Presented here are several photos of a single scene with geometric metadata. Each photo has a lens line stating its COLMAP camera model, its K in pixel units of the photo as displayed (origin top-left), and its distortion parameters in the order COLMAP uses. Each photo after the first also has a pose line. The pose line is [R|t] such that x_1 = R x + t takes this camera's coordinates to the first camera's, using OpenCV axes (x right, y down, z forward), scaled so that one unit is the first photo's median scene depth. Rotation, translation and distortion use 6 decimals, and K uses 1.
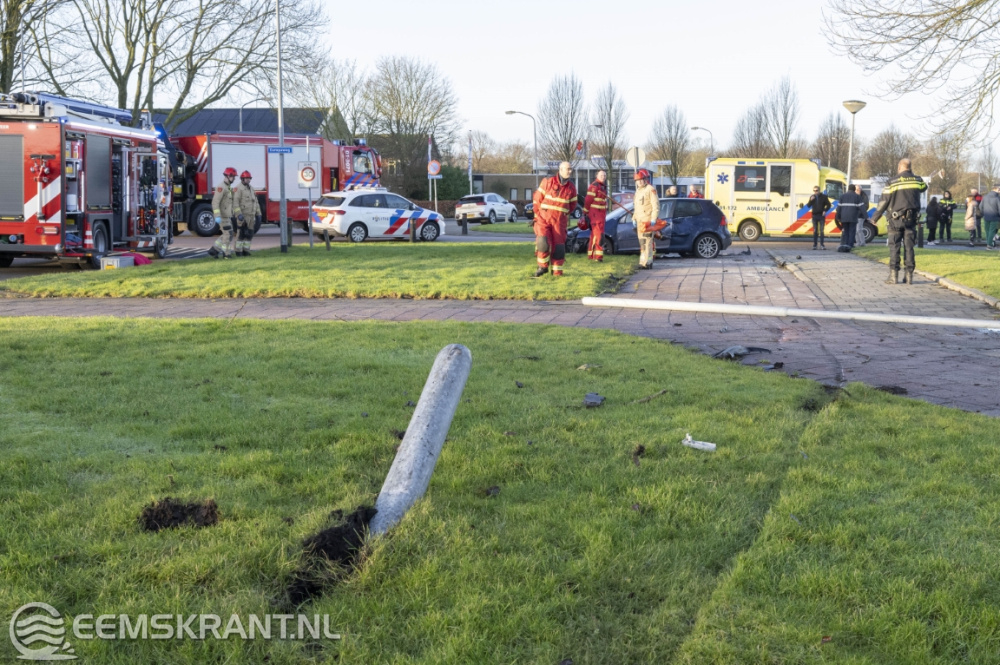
lens RADIAL K [[1202.1, 0, 504.7], [0, 1202.1, 328.1], [0, 0, 1]] dist [-0.025241, 0.000000]
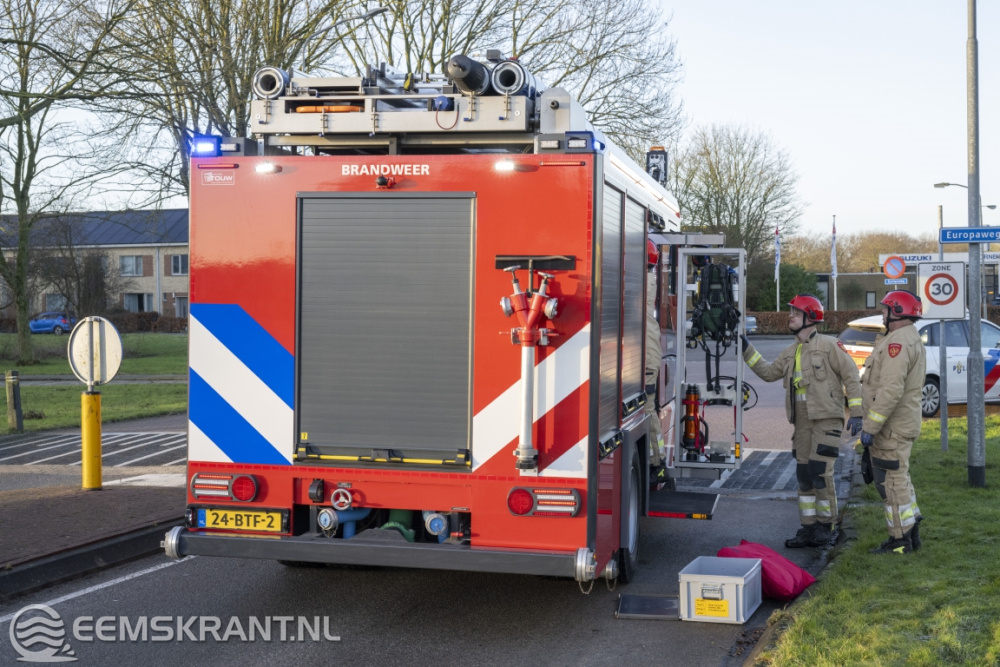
lens RADIAL K [[1356.0, 0, 500.4], [0, 1356.0, 336.0], [0, 0, 1]] dist [0.082121, 0.000000]
pose [[0.981566, -0.005993, -0.191029, -0.326525], [-0.009518, 0.996735, -0.080181, -0.095820], [0.190886, 0.080521, 0.978304, 0.654820]]
